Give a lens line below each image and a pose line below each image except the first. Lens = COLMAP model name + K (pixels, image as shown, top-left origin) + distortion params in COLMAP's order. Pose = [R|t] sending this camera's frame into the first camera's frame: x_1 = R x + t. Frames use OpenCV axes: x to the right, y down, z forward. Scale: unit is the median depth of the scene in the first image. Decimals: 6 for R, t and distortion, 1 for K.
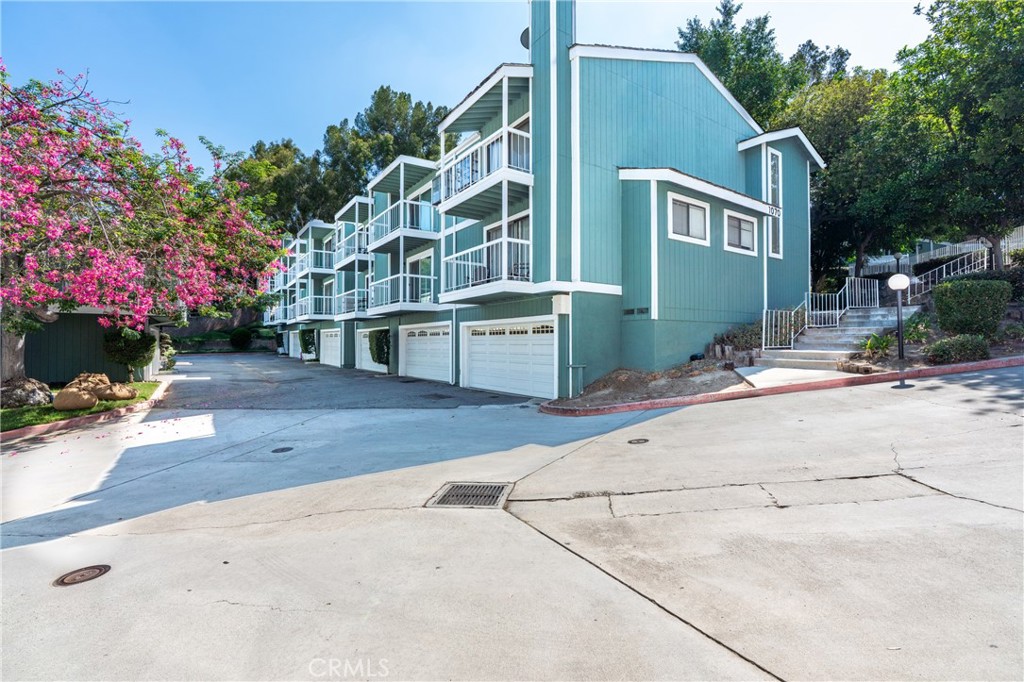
lens RADIAL K [[455.8, 0, 509.7], [0, 455.8, 337.7], [0, 0, 1]] dist [-0.006085, 0.001078]
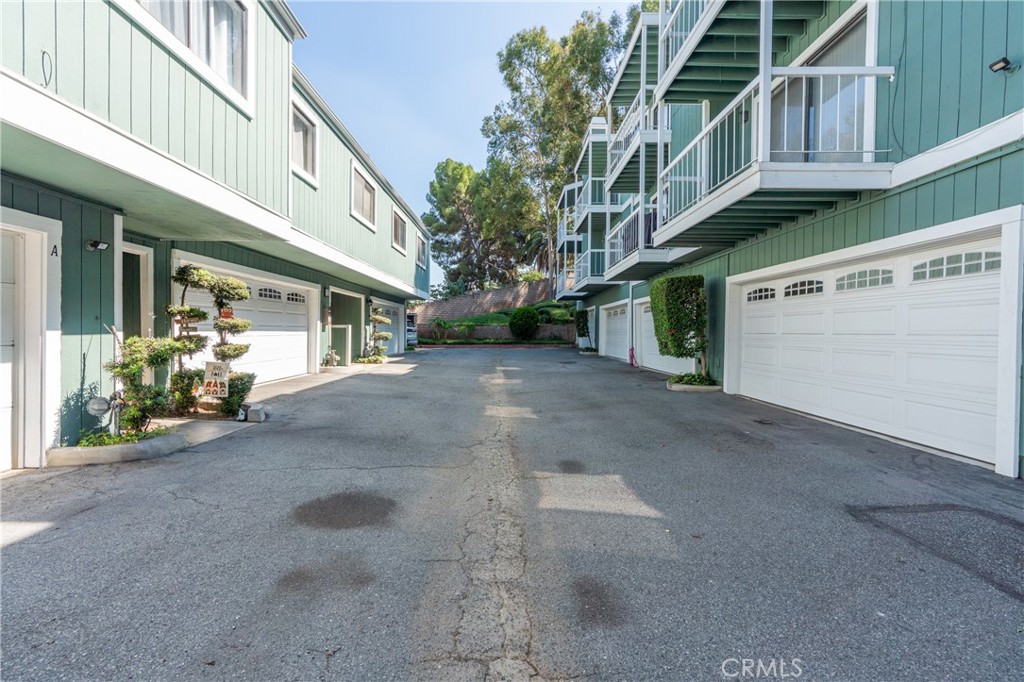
lens RADIAL K [[455.8, 0, 511.0], [0, 455.8, 339.6], [0, 0, 1]] dist [-0.006085, 0.001078]
pose [[0.827826, 0.015345, -0.560776, -0.269223], [-0.003105, 0.999736, 0.022773, 0.012145], [0.560977, -0.017111, 0.827655, 0.500246]]
